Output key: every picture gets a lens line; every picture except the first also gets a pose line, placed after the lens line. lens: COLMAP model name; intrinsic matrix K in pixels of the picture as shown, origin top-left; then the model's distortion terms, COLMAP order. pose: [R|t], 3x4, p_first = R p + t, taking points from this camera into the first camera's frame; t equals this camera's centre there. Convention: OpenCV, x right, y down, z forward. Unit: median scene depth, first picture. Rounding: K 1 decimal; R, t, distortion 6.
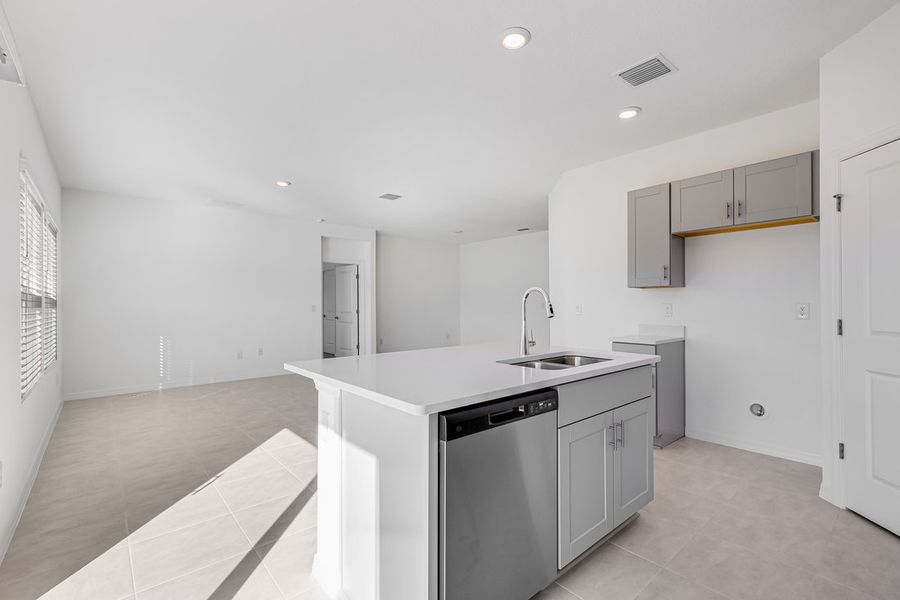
lens RADIAL K [[407.3, 0, 450.0], [0, 407.3, 300.0], [0, 0, 1]] dist [0.000529, -0.000011]
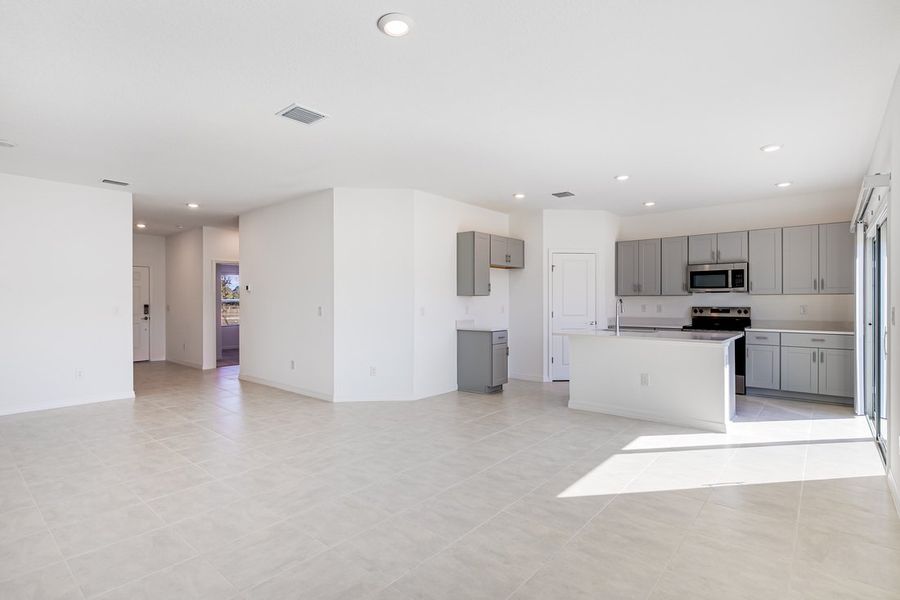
lens RADIAL K [[441.6, 0, 451.3], [0, 441.6, 302.1], [0, 0, 1]] dist [-0.000699, -0.000232]
pose [[-0.157810, 0.002236, 0.987467, -1.387598], [-0.003261, 0.999991, -0.002786, -0.003460], [-0.987464, -0.003659, -0.157801, 1.625354]]
